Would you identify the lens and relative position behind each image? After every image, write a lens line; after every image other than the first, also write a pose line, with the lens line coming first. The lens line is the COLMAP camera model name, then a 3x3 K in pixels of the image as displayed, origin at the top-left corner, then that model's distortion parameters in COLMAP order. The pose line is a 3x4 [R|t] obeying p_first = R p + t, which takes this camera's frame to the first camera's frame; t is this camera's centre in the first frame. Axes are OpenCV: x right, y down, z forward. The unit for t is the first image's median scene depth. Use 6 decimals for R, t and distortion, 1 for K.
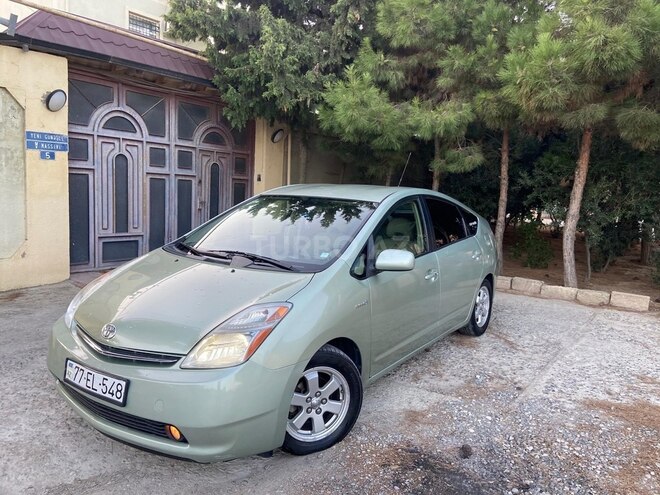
lens RADIAL K [[496.2, 0, 341.6], [0, 496.2, 243.9], [0, 0, 1]] dist [0.108243, -0.130040]
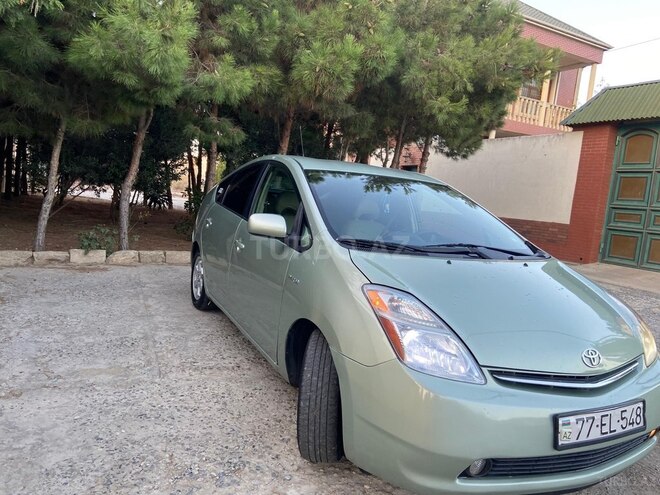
lens RADIAL K [[496.2, 0, 337.8], [0, 496.2, 254.6], [0, 0, 1]] dist [0.108243, -0.130040]
pose [[0.485277, -0.099666, 0.868661, -0.532074], [0.025730, 0.994680, 0.099751, -0.029303], [-0.873982, -0.026056, 0.485260, 0.393234]]
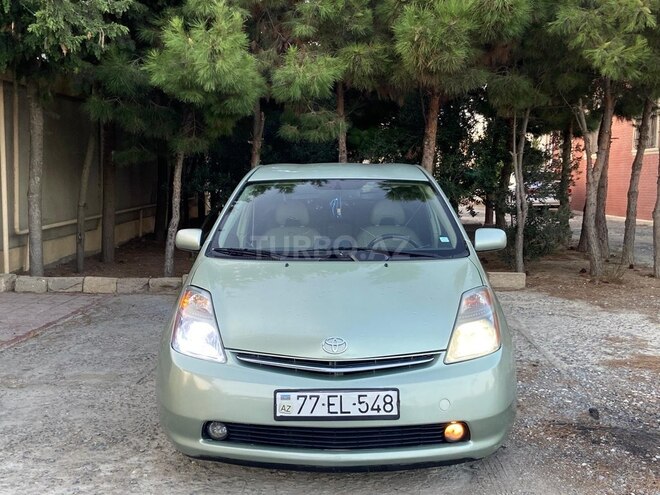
lens RADIAL K [[786.5, 0, 336.6], [0, 786.5, 237.7], [0, 0, 1]] dist [0.084943, 0.000000]
pose [[0.832498, -0.083738, 0.547663, -0.473639], [0.094586, 0.995481, 0.008430, -0.006768], [-0.545894, 0.044783, 0.836657, -0.045326]]
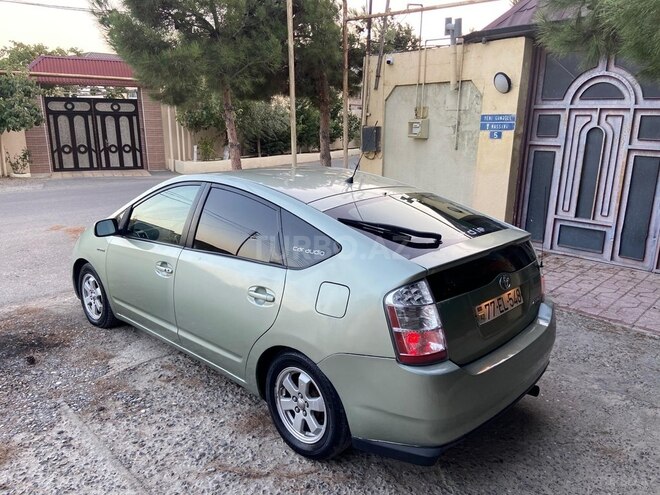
lens RADIAL K [[496.2, 0, 335.5], [0, 496.2, 252.4], [0, 0, 1]] dist [0.108243, -0.130040]
pose [[-0.165010, 0.203764, -0.965014, 0.607522], [-0.132089, 0.965047, 0.226357, -0.131182], [0.977407, 0.164819, -0.132328, 0.857152]]
